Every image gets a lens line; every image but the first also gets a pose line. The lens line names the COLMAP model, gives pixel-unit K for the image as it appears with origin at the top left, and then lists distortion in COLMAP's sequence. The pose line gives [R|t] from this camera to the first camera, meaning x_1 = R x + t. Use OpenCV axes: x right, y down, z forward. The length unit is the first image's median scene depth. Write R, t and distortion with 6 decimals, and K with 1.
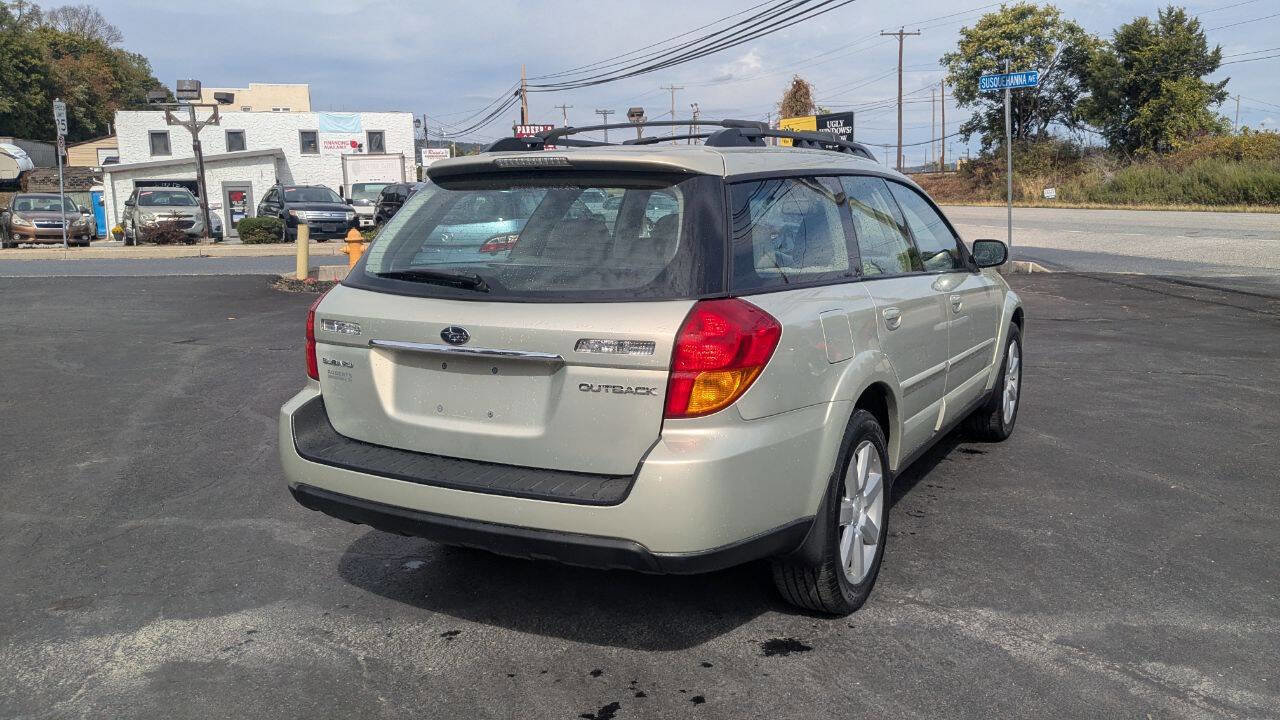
lens RADIAL K [[1021.1, 0, 663.8], [0, 1021.1, 352.9], [0, 0, 1]] dist [0.044889, -0.080376]
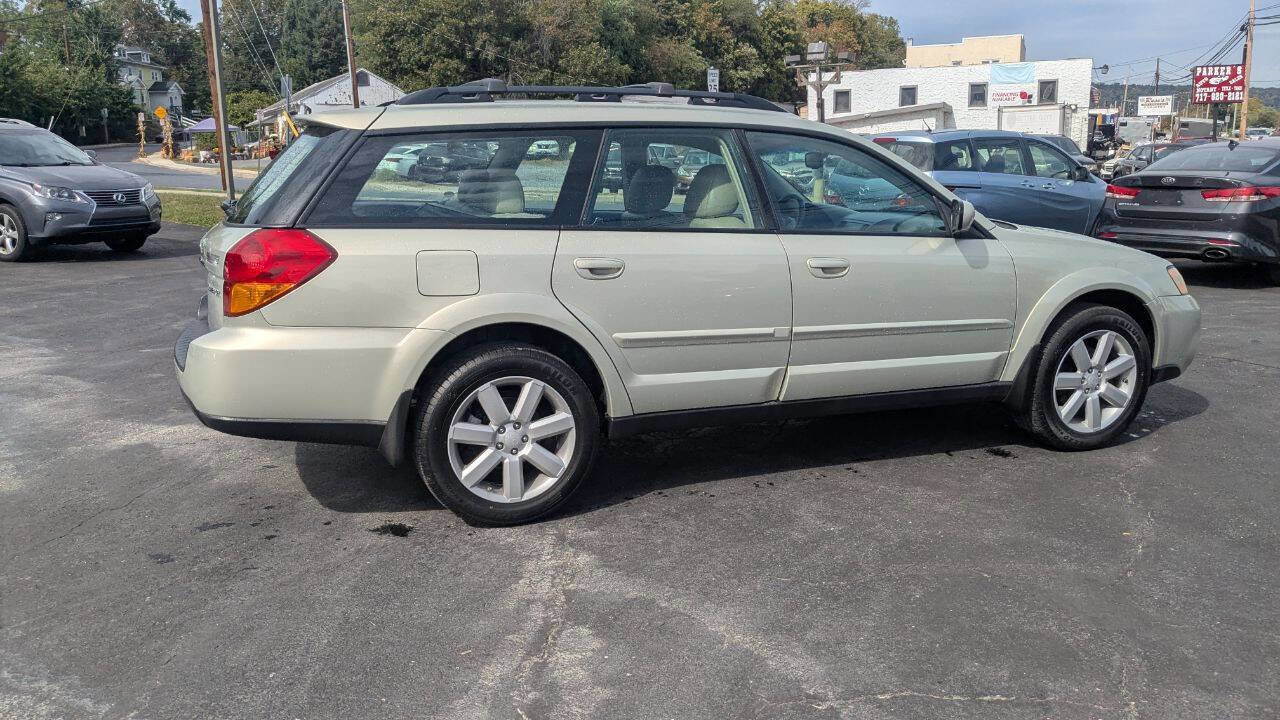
lens RADIAL K [[1011.0, 0, 626.0], [0, 1011.0, 360.4], [0, 0, 1]] dist [0.051809, -0.074048]
pose [[0.752649, 0.135319, -0.644366, 0.081004], [-0.101172, 0.990799, 0.089898, -0.003201], [0.650602, -0.002470, 0.759415, 0.021512]]
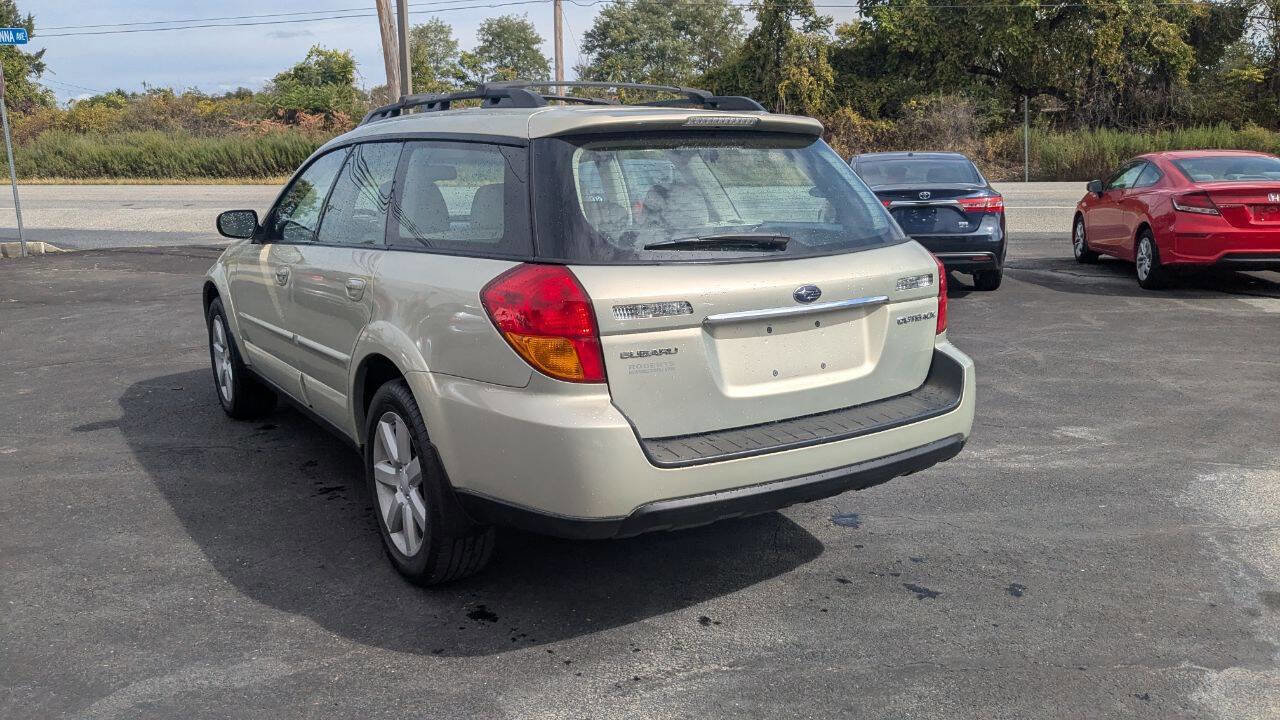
lens RADIAL K [[1011.2, 0, 640.0], [0, 1011.2, 360.0], [0, 0, 1]] dist [0.053712, -0.084402]
pose [[0.480466, -0.166967, 0.860973, -0.079608], [0.138986, 0.983800, 0.113225, -0.006128], [-0.865930, 0.065262, 0.495889, 0.045481]]
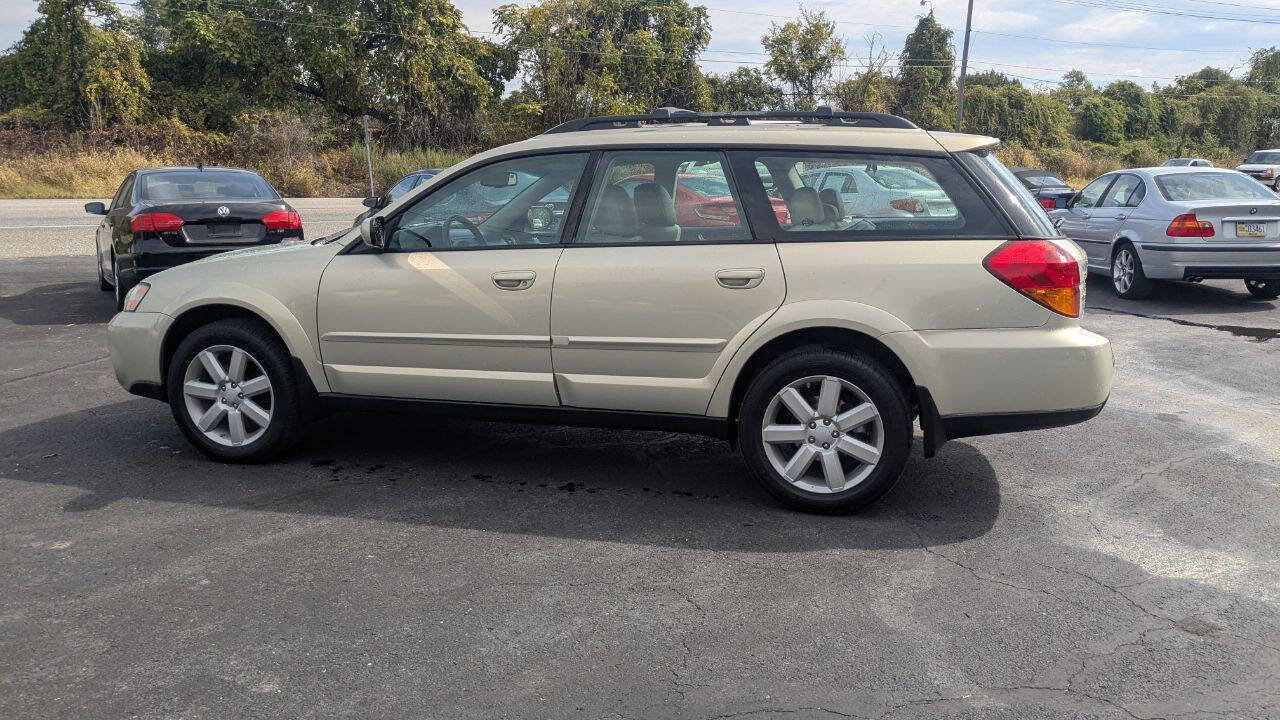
lens RADIAL K [[1015.4, 0, 660.9], [0, 1015.4, 356.9], [0, 0, 1]] dist [0.033428, -0.058013]
pose [[-0.229877, -0.165022, 0.959127, -0.109370], [0.143244, 0.969049, 0.201061, -0.018985], [-0.962620, 0.183608, -0.199123, 0.135723]]
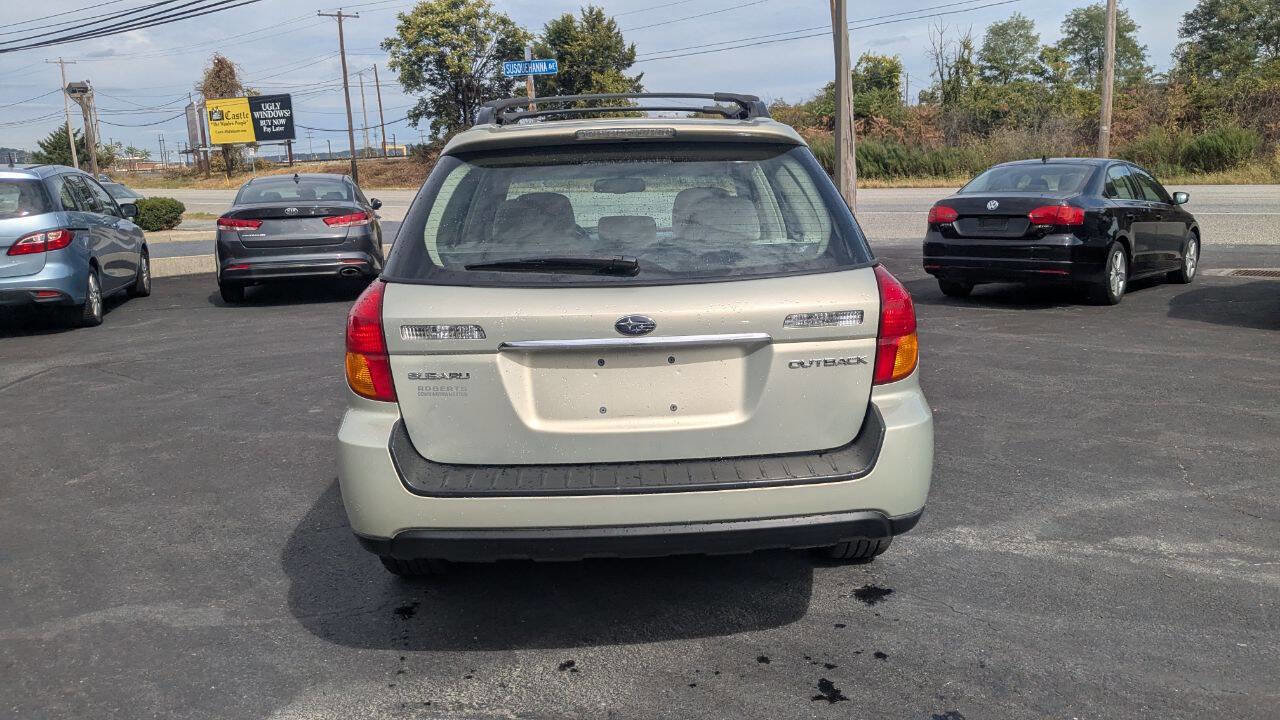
lens RADIAL K [[1015.4, 0, 660.9], [0, 1015.4, 356.9], [0, 0, 1]] dist [0.033428, -0.058013]
pose [[0.857785, -0.106531, 0.502848, -0.043999], [0.097195, 0.994255, 0.044838, -0.001894], [-0.504736, 0.010413, 0.863211, 0.015472]]
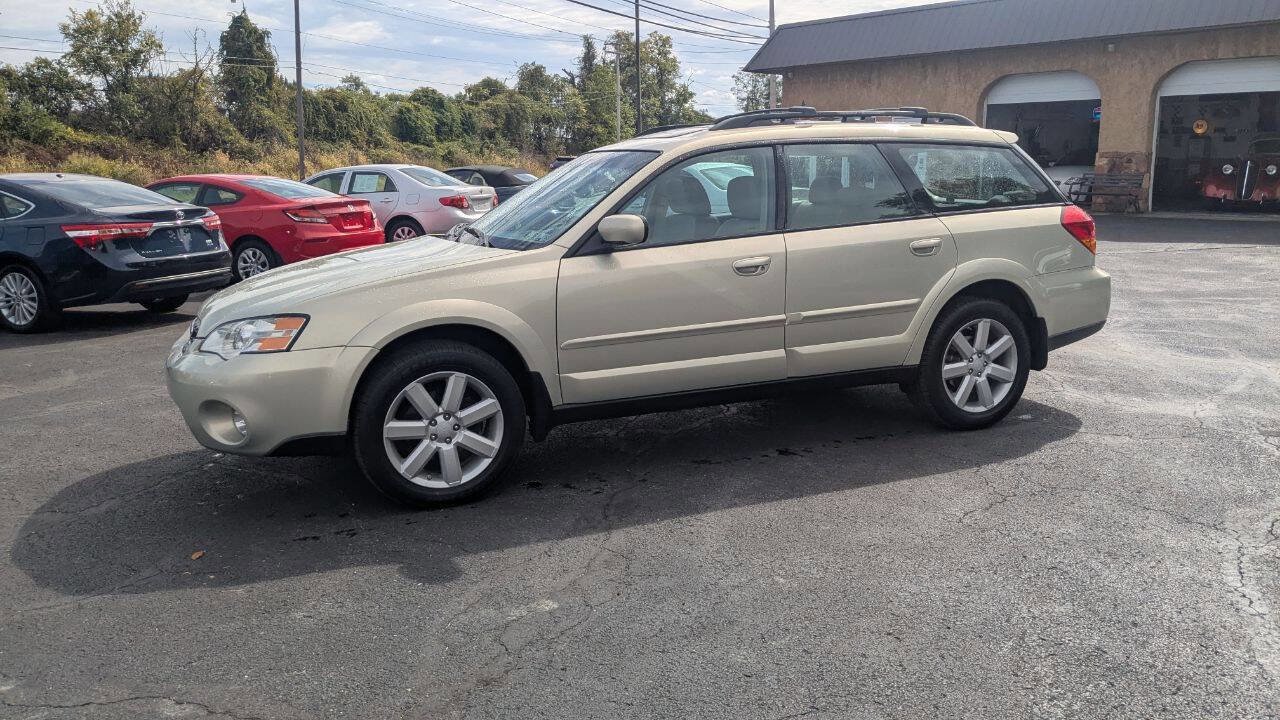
lens RADIAL K [[1019.0, 0, 643.9], [0, 1019.0, 340.0], [0, 0, 1]] dist [0.049078, -0.083837]
pose [[-0.781875, -0.078382, 0.618488, -0.065442], [0.119249, 0.954945, 0.271773, -0.031677], [-0.611923, 0.286247, -0.737301, 0.218853]]
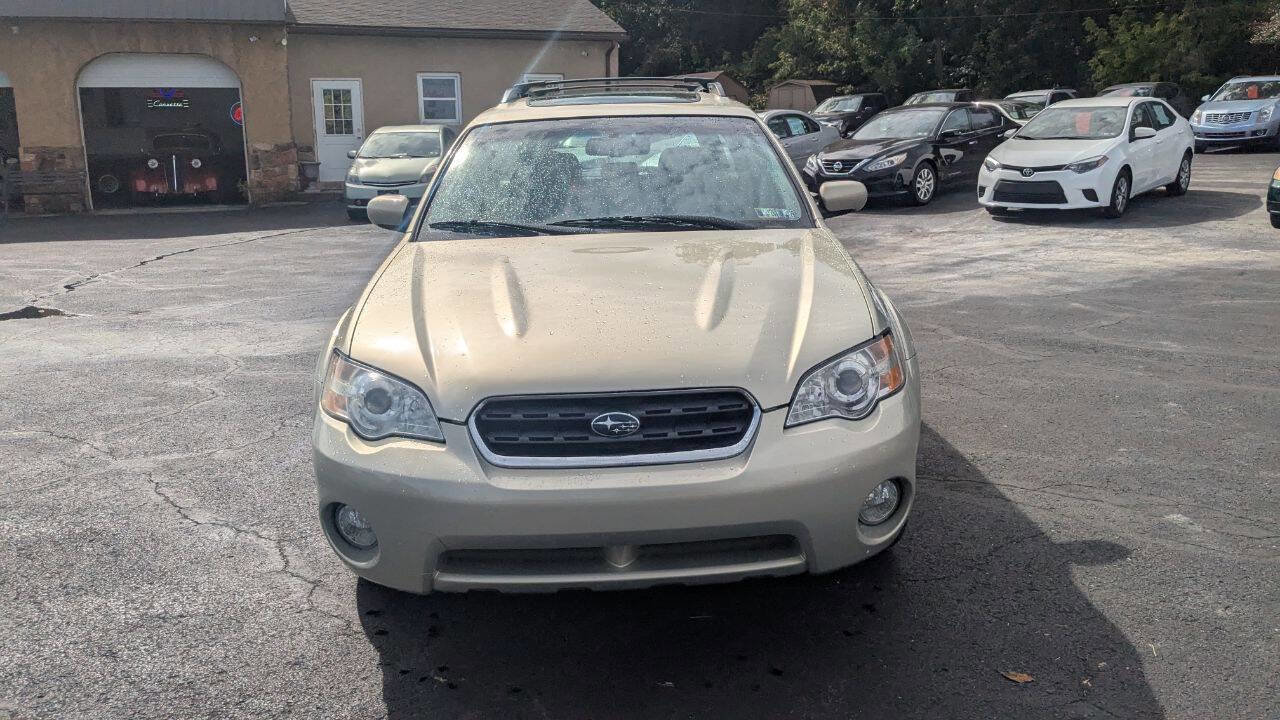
lens RADIAL K [[1014.2, 0, 678.8], [0, 1014.2, 354.1], [0, 0, 1]] dist [0.046917, -0.075486]
pose [[-0.861338, 0.139800, -0.488418, 0.062992], [-0.038705, 0.940541, 0.337468, -0.032618], [0.506556, 0.309578, -0.804713, 0.215532]]
